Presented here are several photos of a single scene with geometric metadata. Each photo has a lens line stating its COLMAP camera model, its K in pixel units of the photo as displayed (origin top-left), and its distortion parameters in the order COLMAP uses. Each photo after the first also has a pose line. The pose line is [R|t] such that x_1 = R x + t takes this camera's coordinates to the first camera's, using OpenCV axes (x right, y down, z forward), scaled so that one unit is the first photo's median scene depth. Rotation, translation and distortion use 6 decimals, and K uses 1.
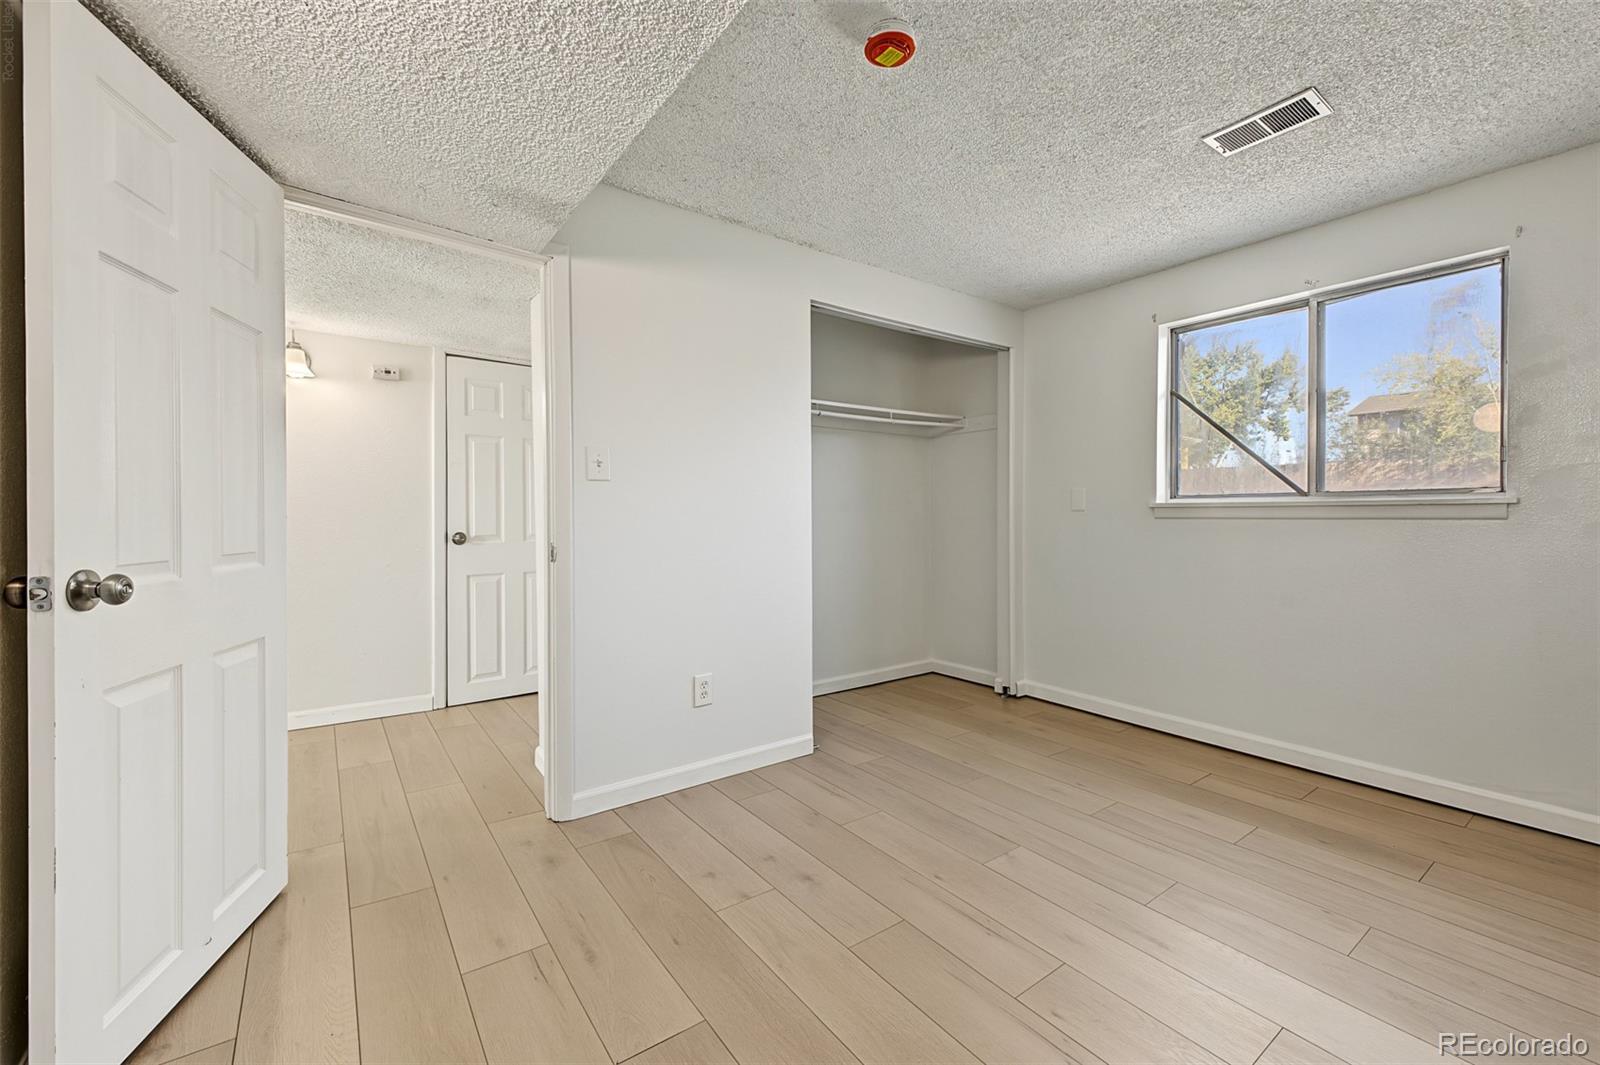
lens RADIAL K [[644.6, 0, 800.8], [0, 644.6, 525.7], [0, 0, 1]] dist [0.003646, -0.000019]
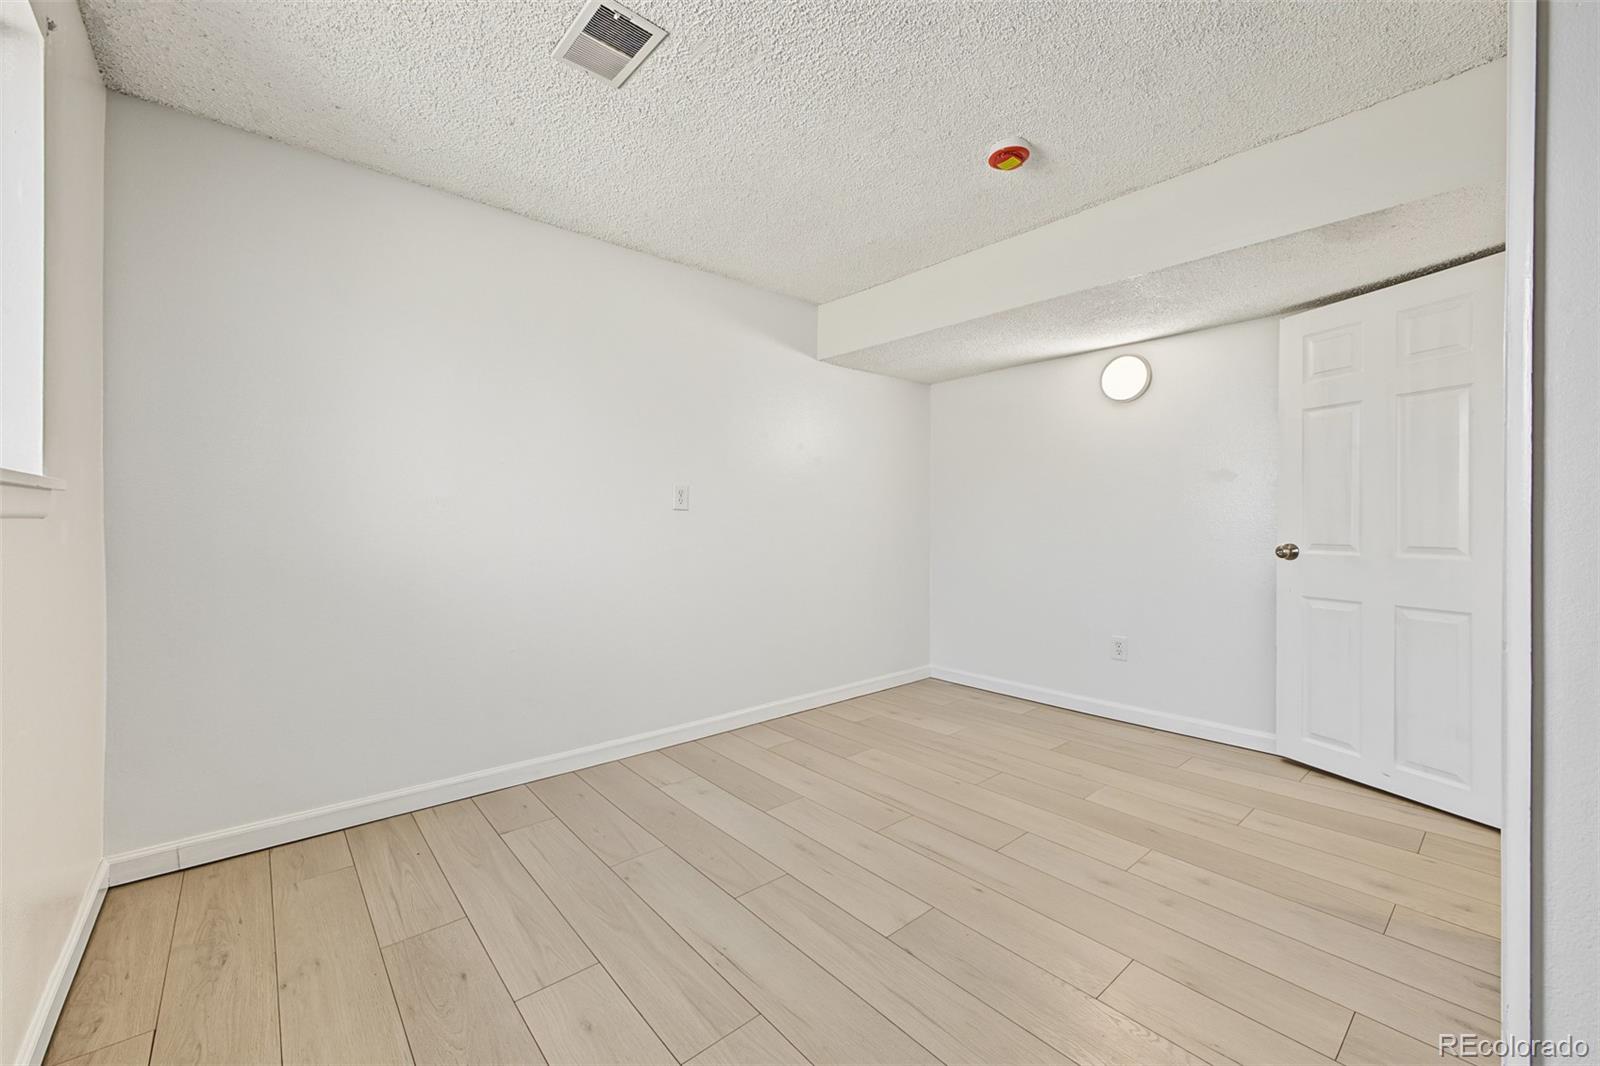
lens RADIAL K [[636.1, 0, 800.9], [0, 636.1, 526.7], [0, 0, 1]] dist [0.015034, -0.000553]
pose [[-0.997689, -0.002672, -0.067900, 0.439012], [-0.003901, 0.999831, 0.017976, -0.016619], [0.067840, 0.018199, -0.997530, 1.551626]]
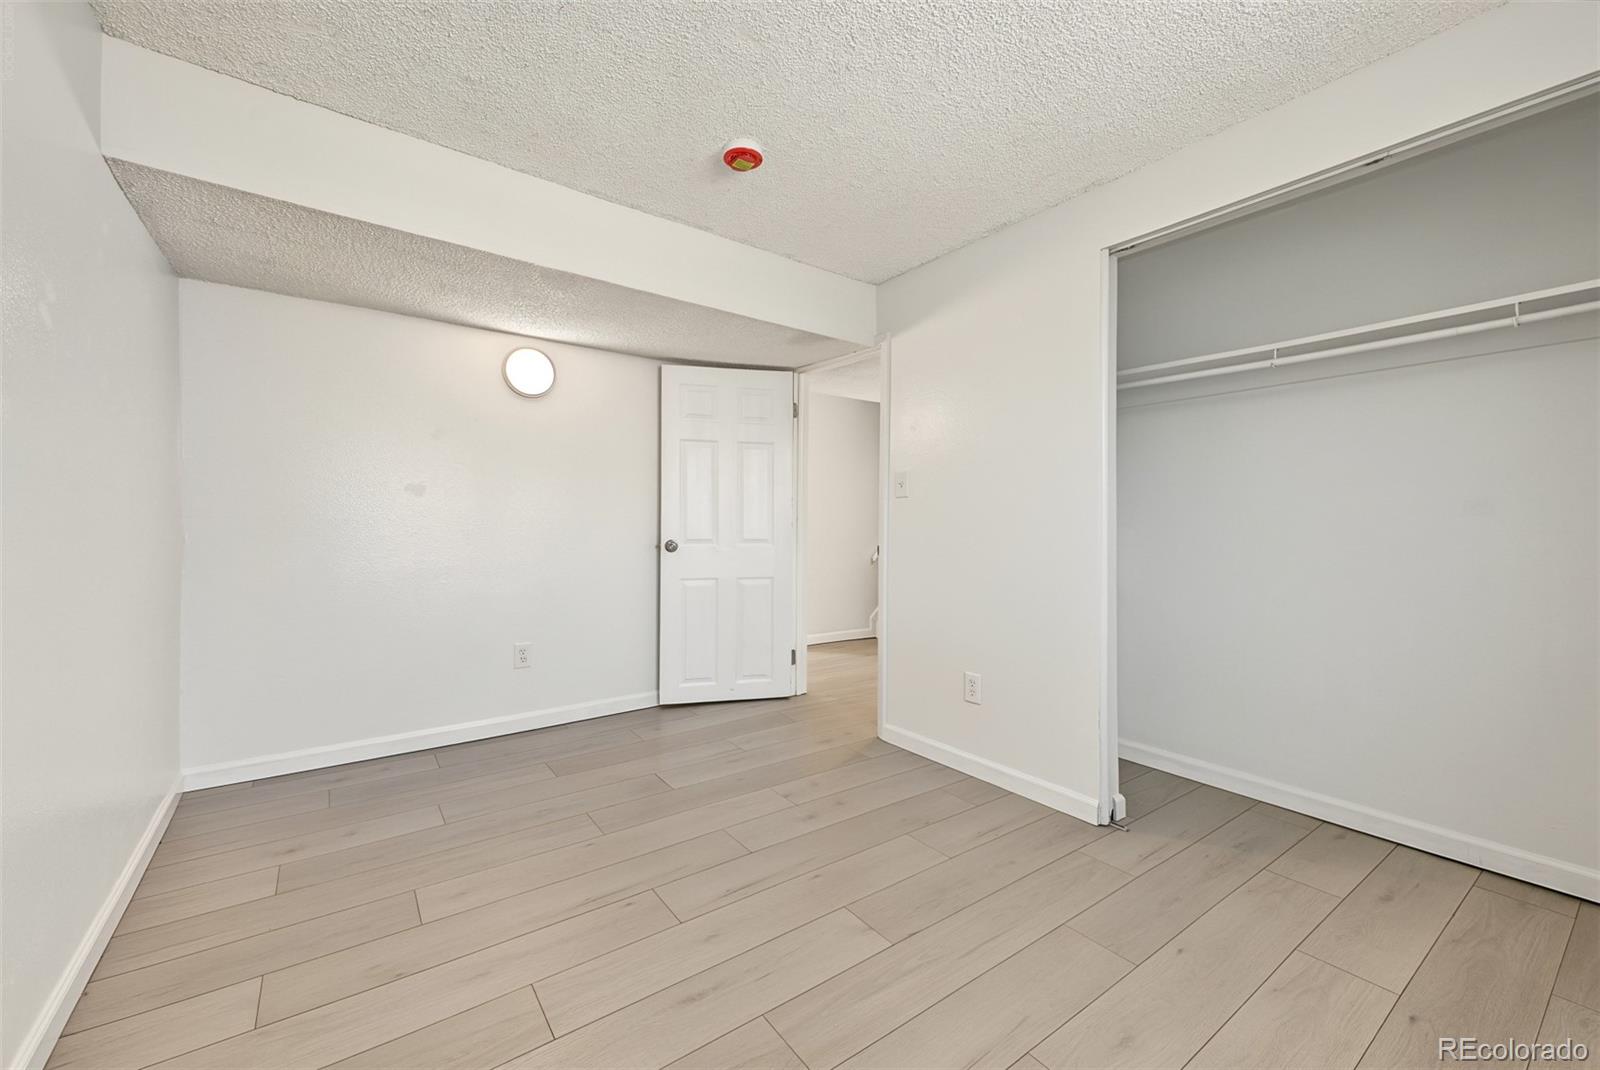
lens RADIAL K [[644.6, 0, 800.8], [0, 644.6, 528.2], [0, 0, 1]] dist [0.003646, -0.000019]
pose [[-0.009992, 0.004670, -0.999939, 0.984970], [-0.018655, 0.999814, 0.004856, -0.007838], [0.999776, 0.018702, -0.009903, 0.781470]]
